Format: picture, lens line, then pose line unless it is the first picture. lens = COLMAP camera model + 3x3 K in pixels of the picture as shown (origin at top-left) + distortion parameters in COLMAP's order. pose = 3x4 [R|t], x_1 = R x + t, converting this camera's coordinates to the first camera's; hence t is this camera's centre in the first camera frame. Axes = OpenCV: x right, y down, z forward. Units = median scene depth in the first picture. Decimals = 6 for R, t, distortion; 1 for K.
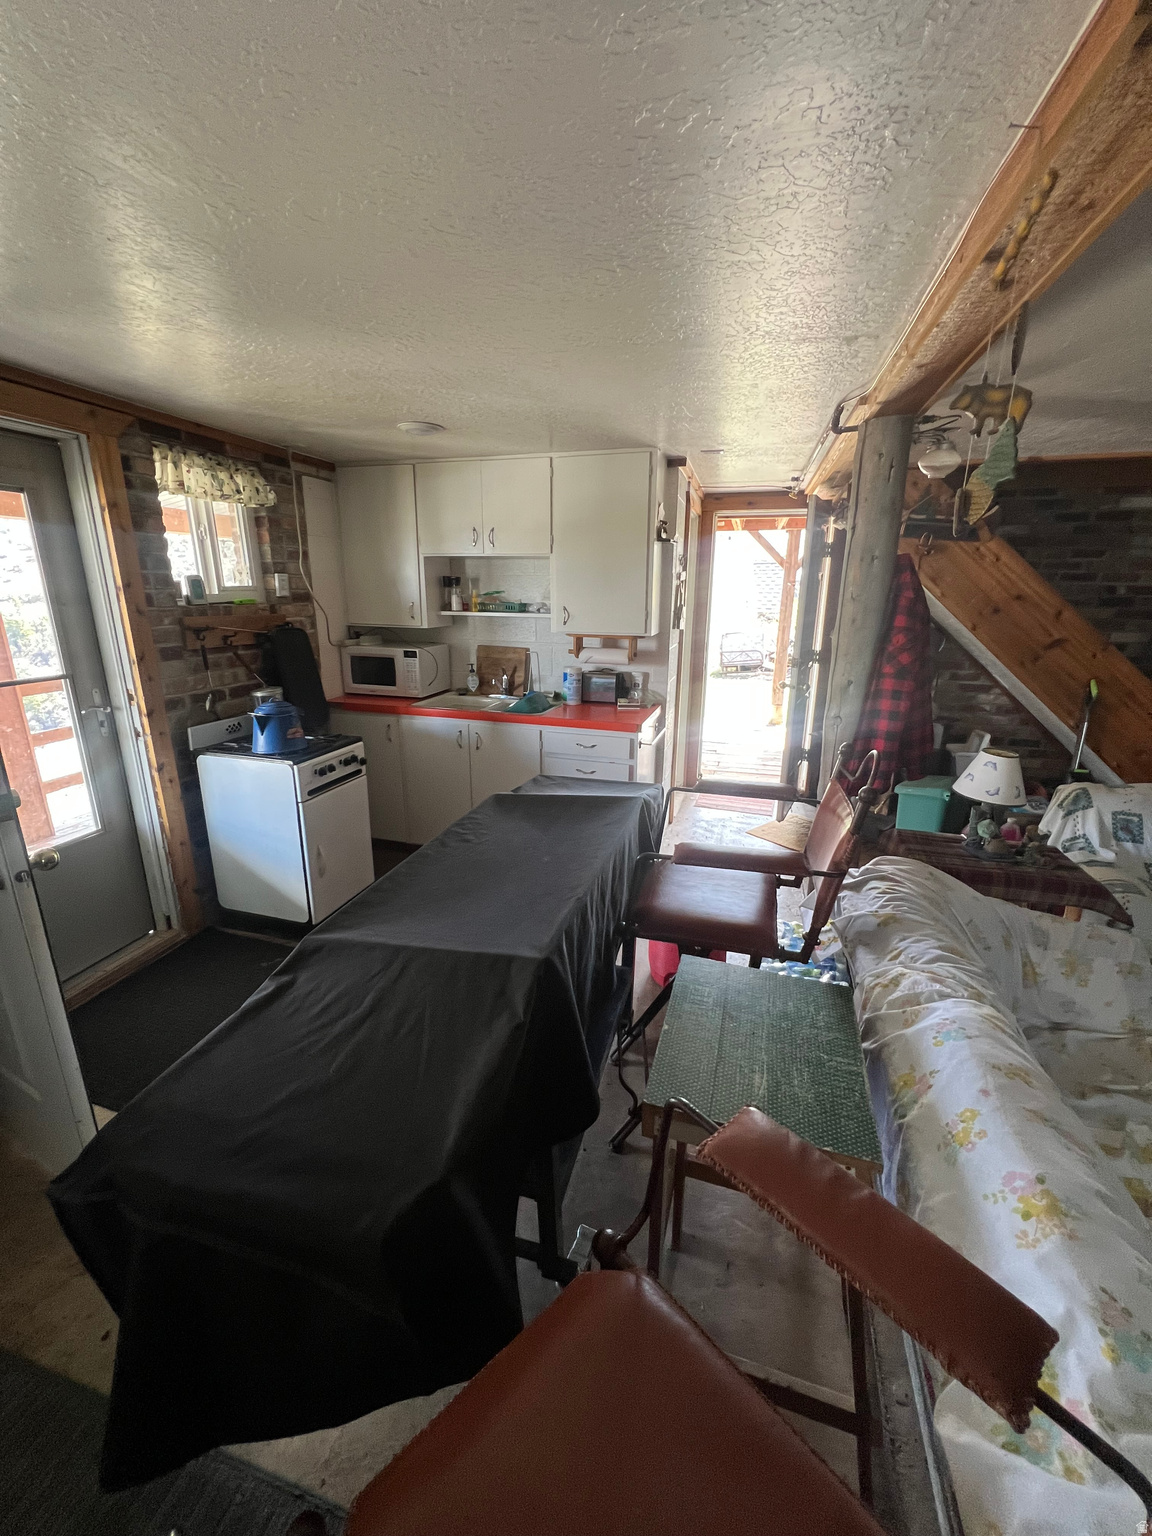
lens RADIAL K [[612.8, 0, 578.9], [0, 612.8, 760.7], [0, 0, 1]] dist [-0.003122, 0.000261]
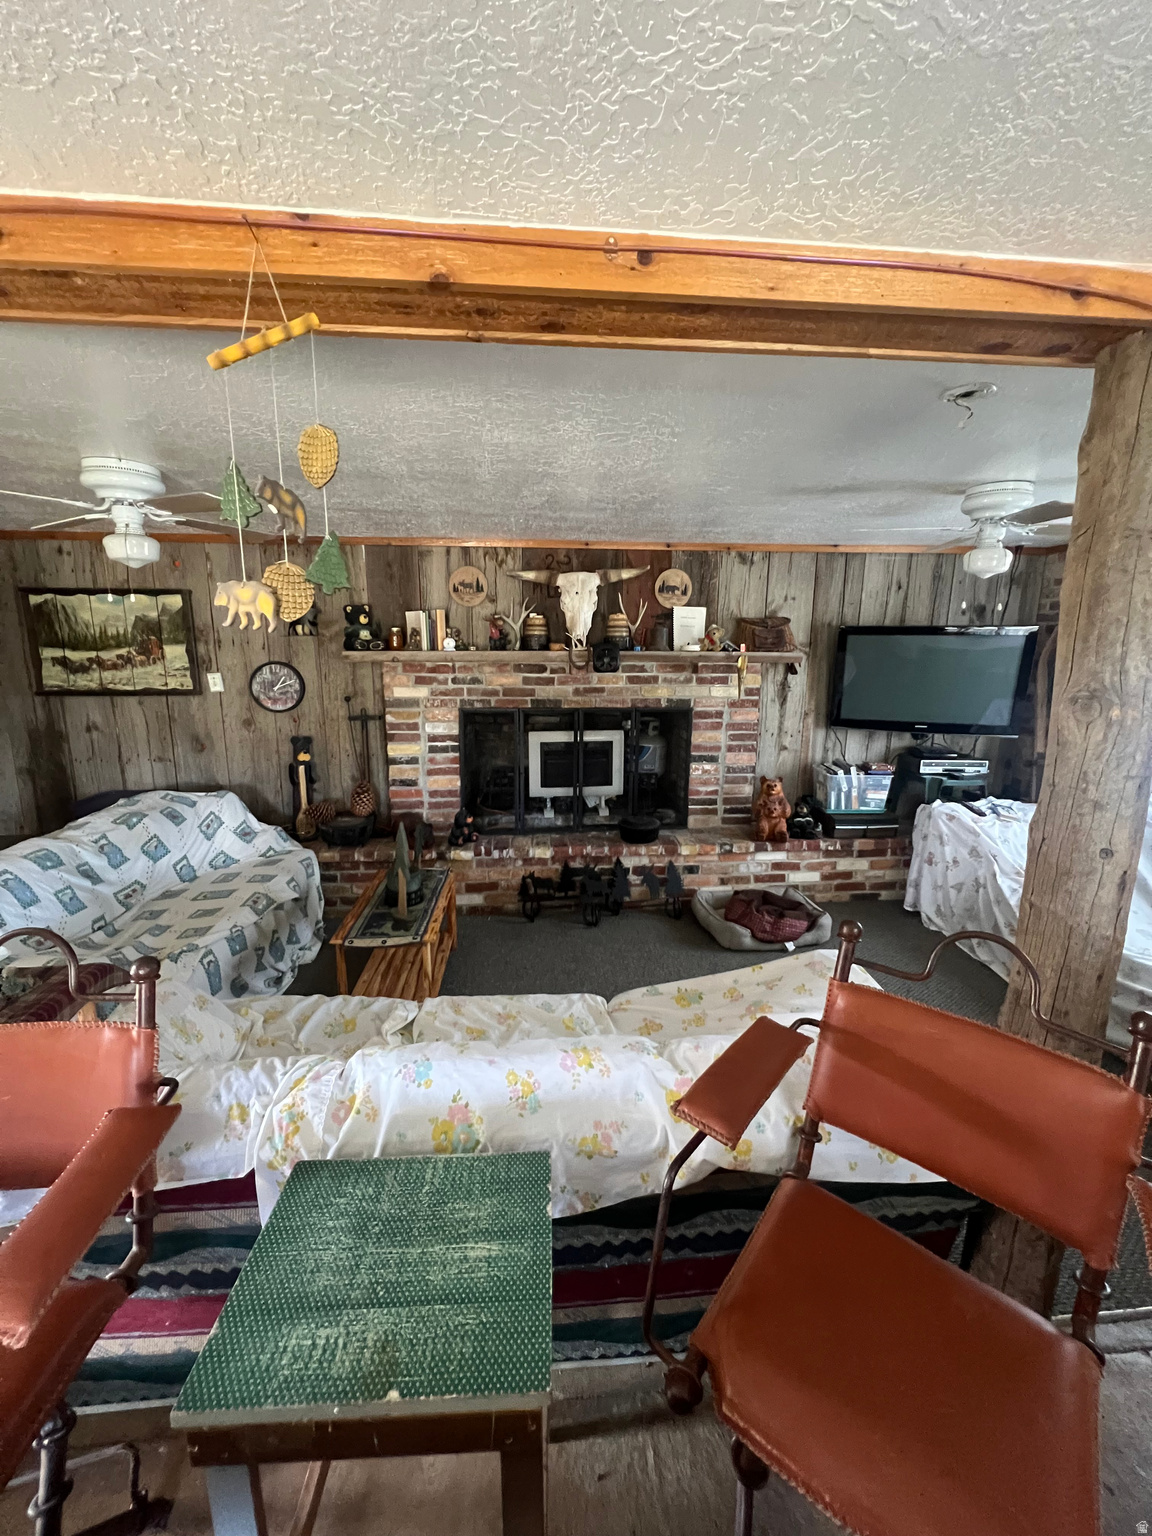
lens RADIAL K [[612.8, 0, 576.0], [0, 612.8, 761.5], [0, 0, 1]] dist [-0.003122, 0.000261]
pose [[-0.348668, -0.190087, 0.917768, -0.109877], [0.245168, 0.926624, 0.285063, -0.087491], [-0.904612, 0.324399, -0.276480, 0.234490]]
